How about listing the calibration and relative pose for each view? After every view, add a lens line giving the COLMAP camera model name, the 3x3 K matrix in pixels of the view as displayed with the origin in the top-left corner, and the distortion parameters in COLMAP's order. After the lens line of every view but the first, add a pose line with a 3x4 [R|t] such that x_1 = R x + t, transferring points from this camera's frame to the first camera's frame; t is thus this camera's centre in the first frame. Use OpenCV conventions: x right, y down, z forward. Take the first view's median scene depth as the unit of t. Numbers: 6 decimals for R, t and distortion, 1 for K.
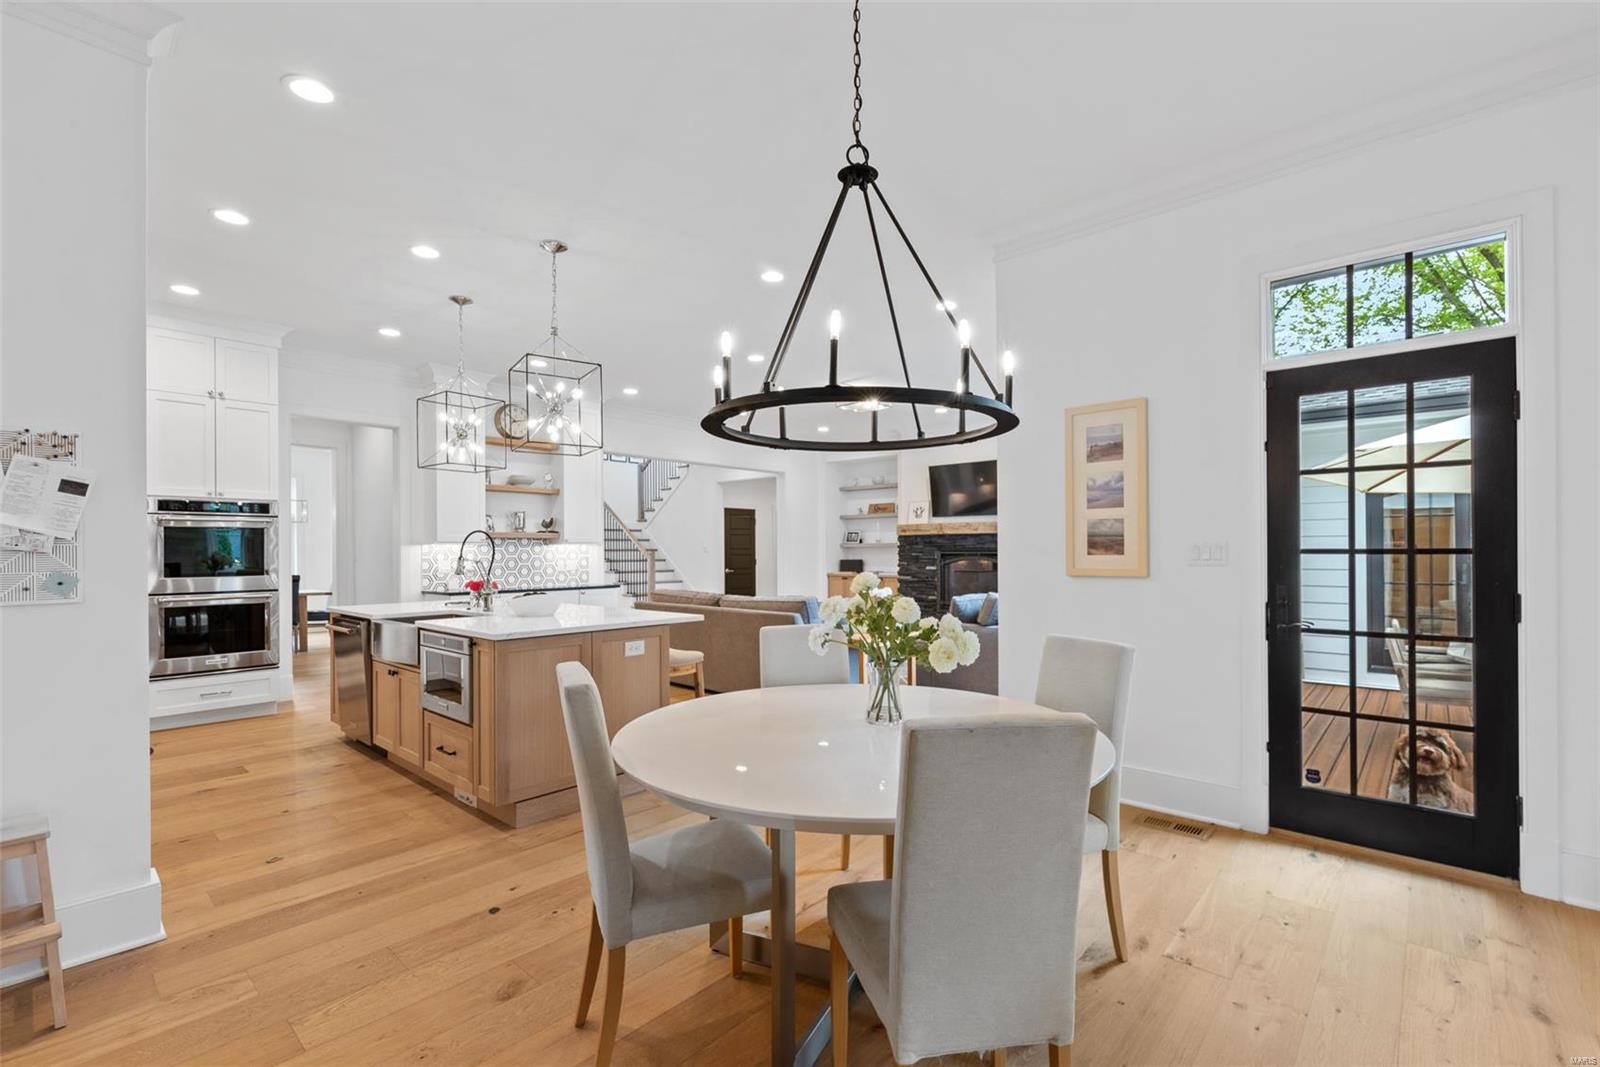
lens RADIAL K [[703.5, 0, 832.1], [0, 703.5, 546.5], [0, 0, 1]] dist [0.006280, -0.002302]
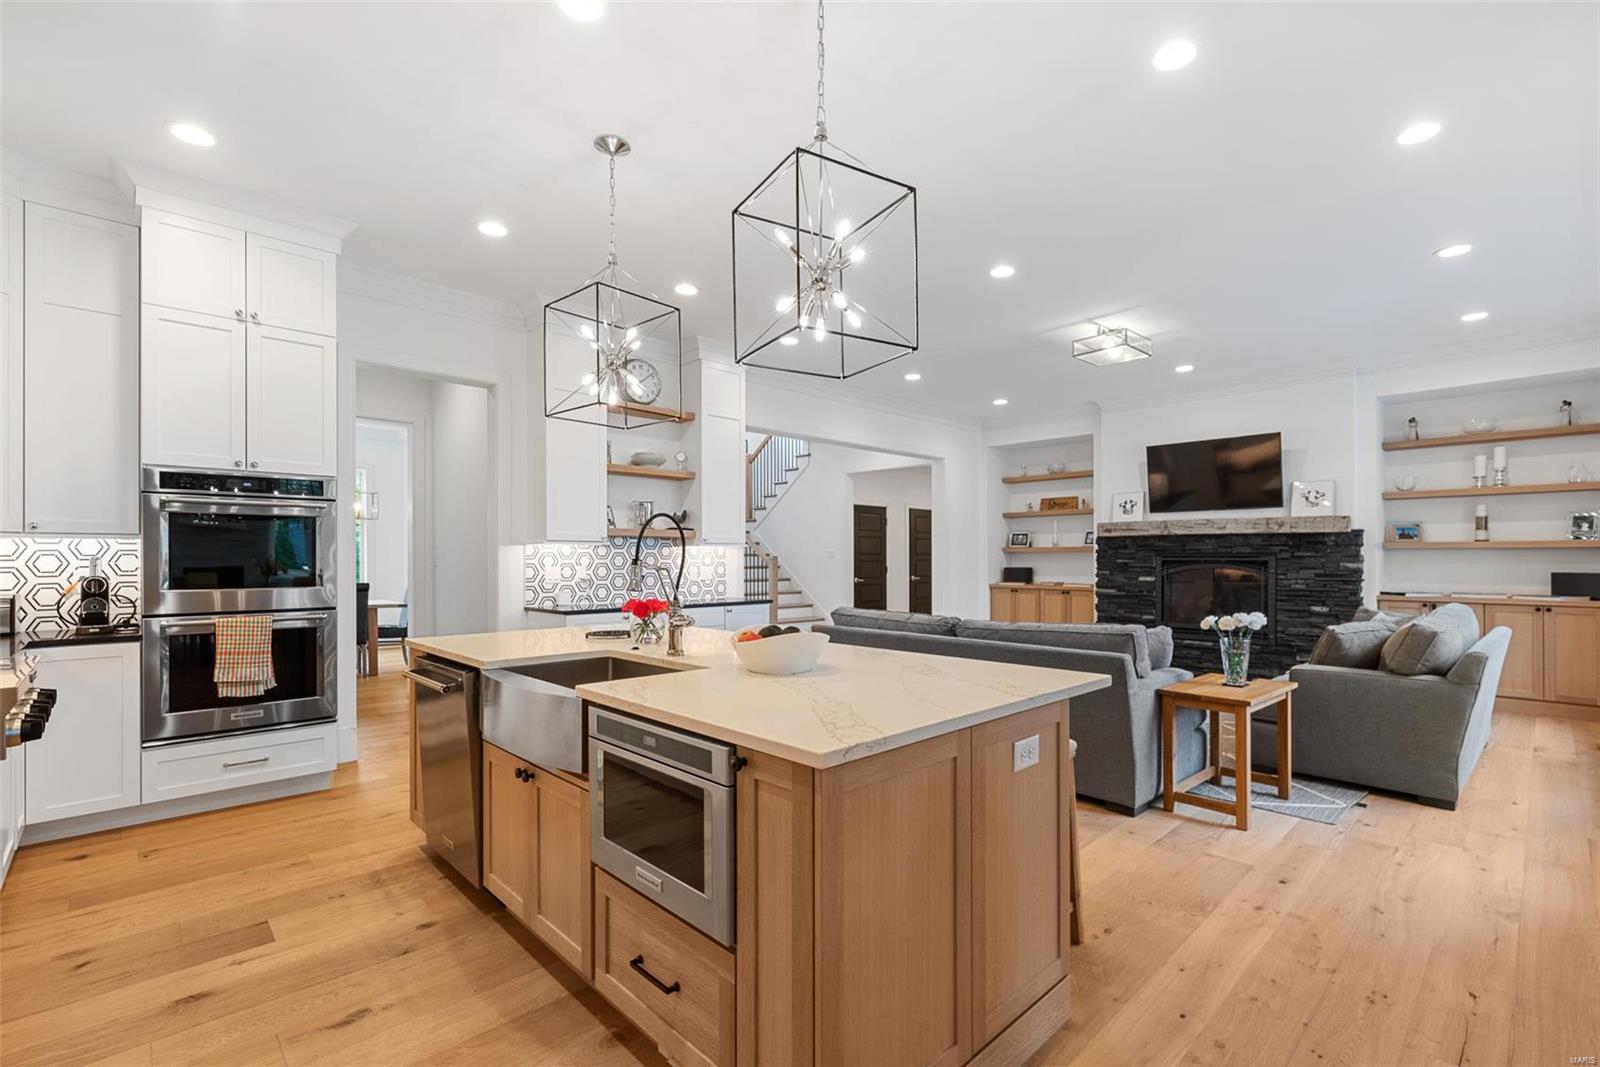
lens RADIAL K [[703.5, 0, 821.0], [0, 703.5, 551.0], [0, 0, 1]] dist [0.006280, -0.002302]
pose [[0.996795, 0.003574, -0.079923, -0.195703], [-0.003863, 0.999987, -0.003465, 0.004960], [0.079909, 0.003763, 0.996795, 0.264609]]
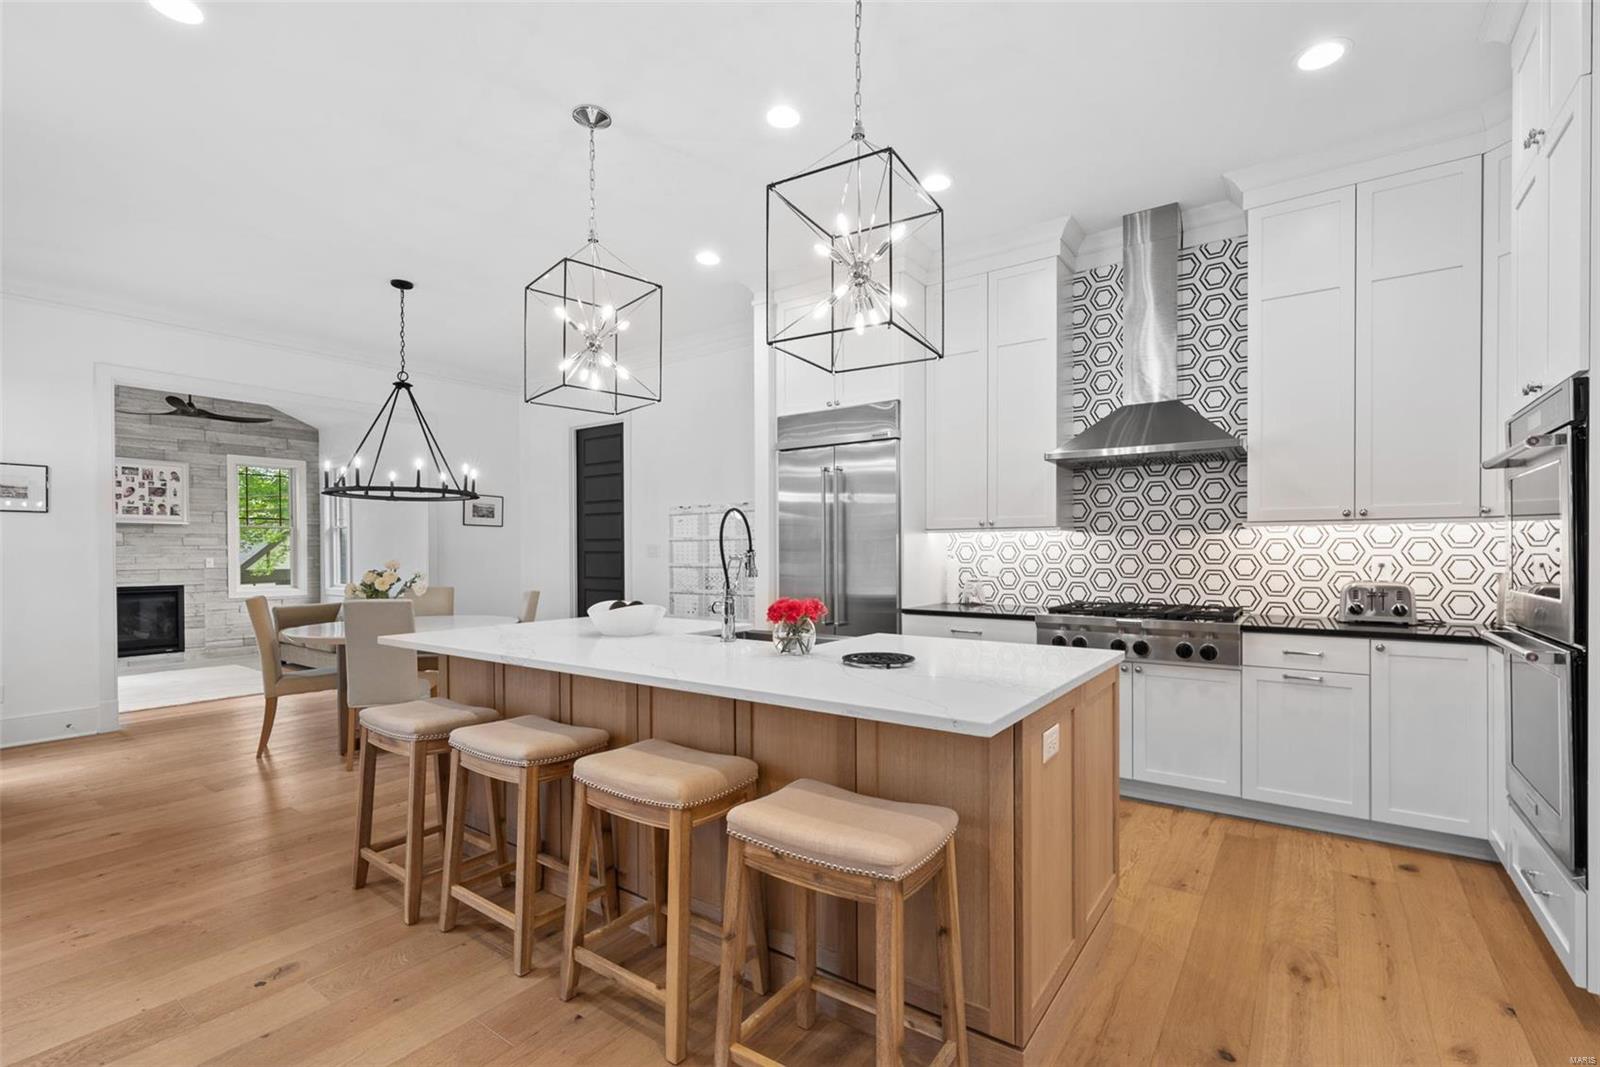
lens RADIAL K [[703.5, 0, 821.9], [0, 703.5, 553.8], [0, 0, 1]] dist [0.006280, -0.002302]
pose [[-0.994763, 0.009718, -0.101748, -0.290793], [0.009973, 0.999948, -0.001994, 0.011375], [0.101723, -0.002999, -0.994808, 0.928086]]
